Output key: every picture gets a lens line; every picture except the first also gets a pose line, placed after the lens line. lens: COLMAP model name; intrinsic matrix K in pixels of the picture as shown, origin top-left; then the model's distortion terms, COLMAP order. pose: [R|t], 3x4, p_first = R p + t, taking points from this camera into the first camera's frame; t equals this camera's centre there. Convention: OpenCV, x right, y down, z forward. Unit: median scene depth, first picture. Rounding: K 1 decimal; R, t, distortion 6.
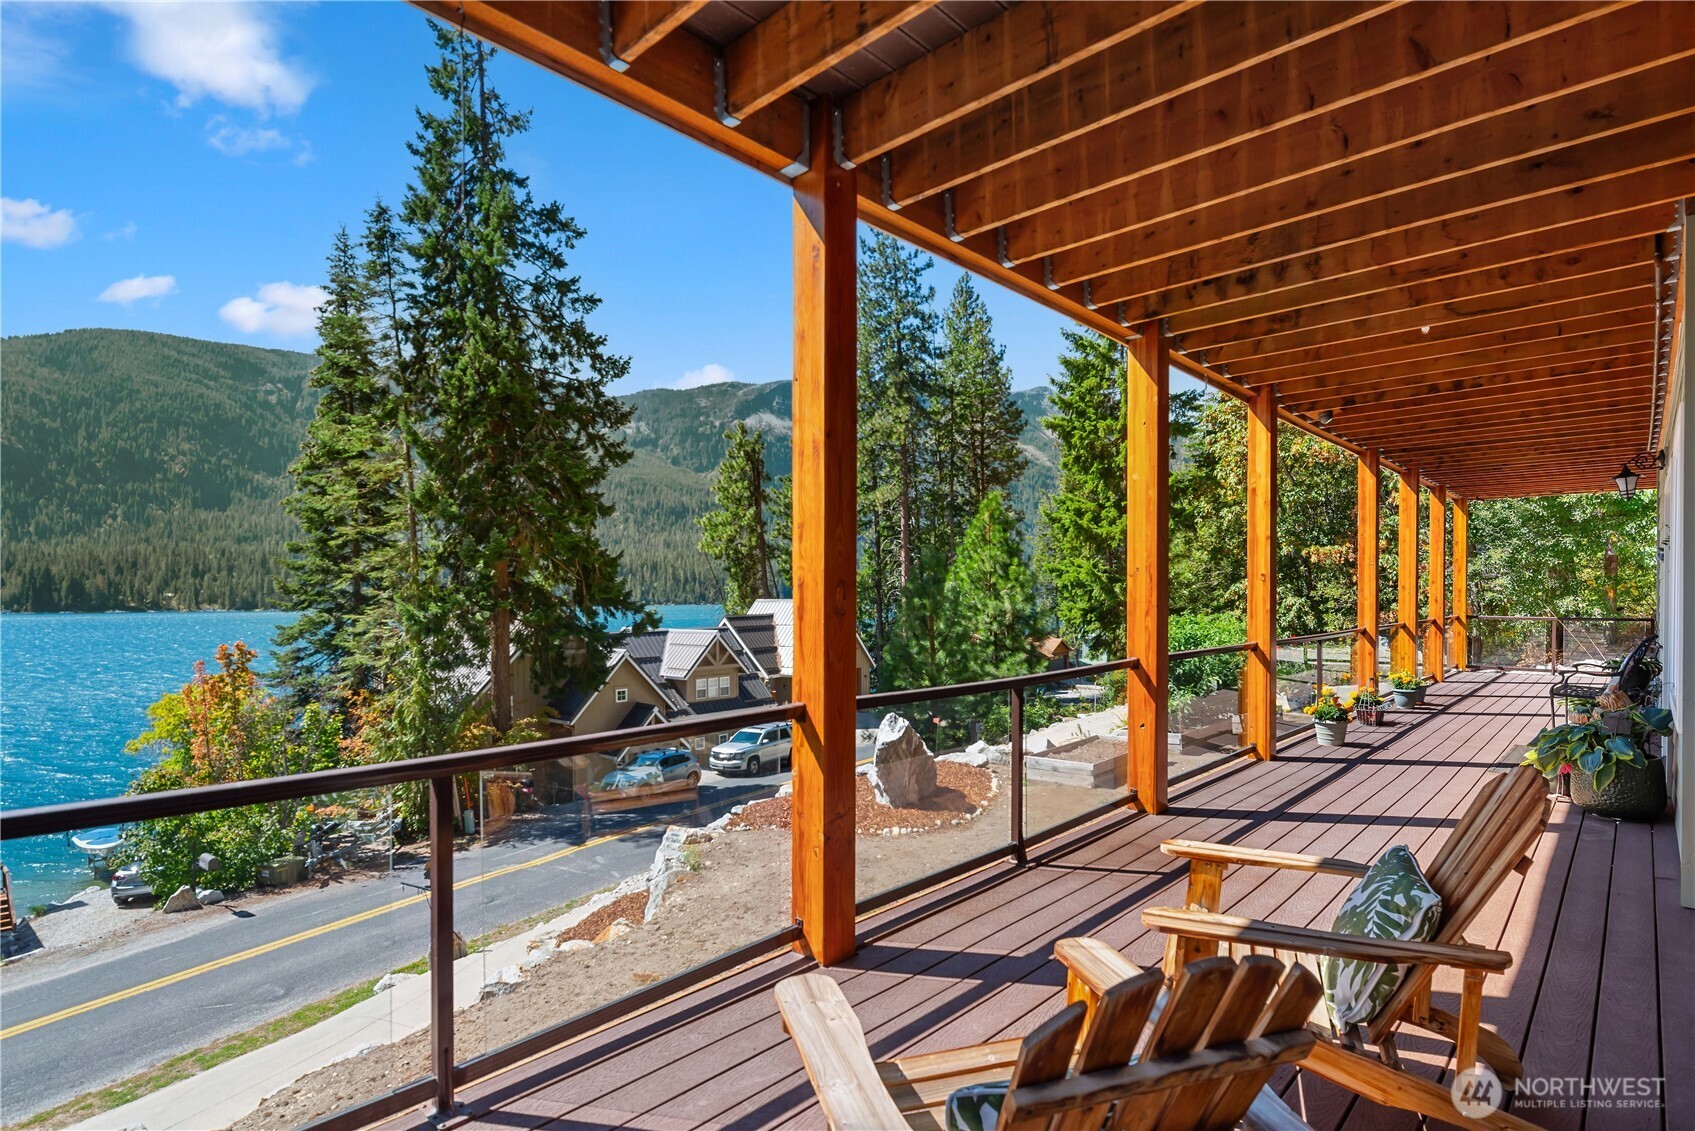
lens RADIAL K [[842.2, 0, 851.6], [0, 842.2, 599.8], [0, 0, 1]] dist [0.003372, -0.000014]
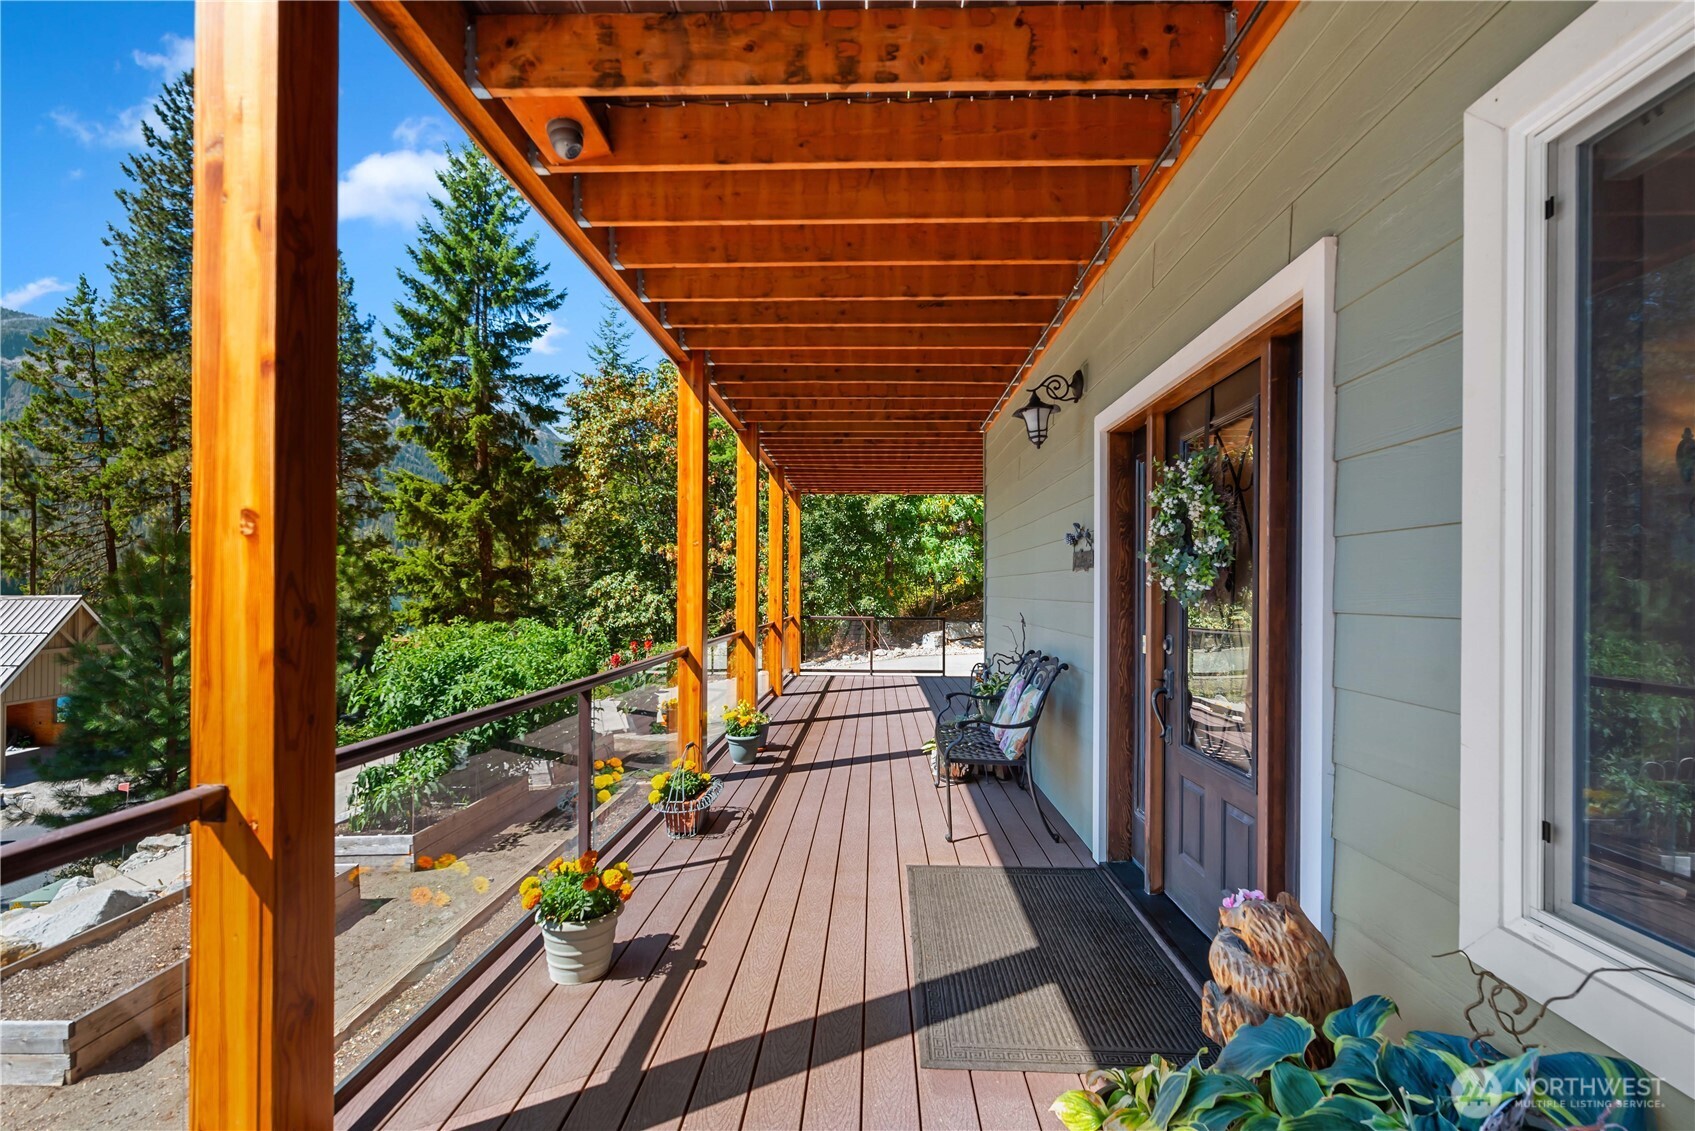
lens RADIAL K [[739.9, 0, 852.1], [0, 739.9, 583.0], [0, 0, 1]] dist [0.003782, 0.000217]
pose [[0.751101, 0.013476, 0.660050, 0.112563], [-0.001428, 0.999822, -0.018788, -0.001348], [-0.660186, 0.013169, 0.750987, 0.169491]]
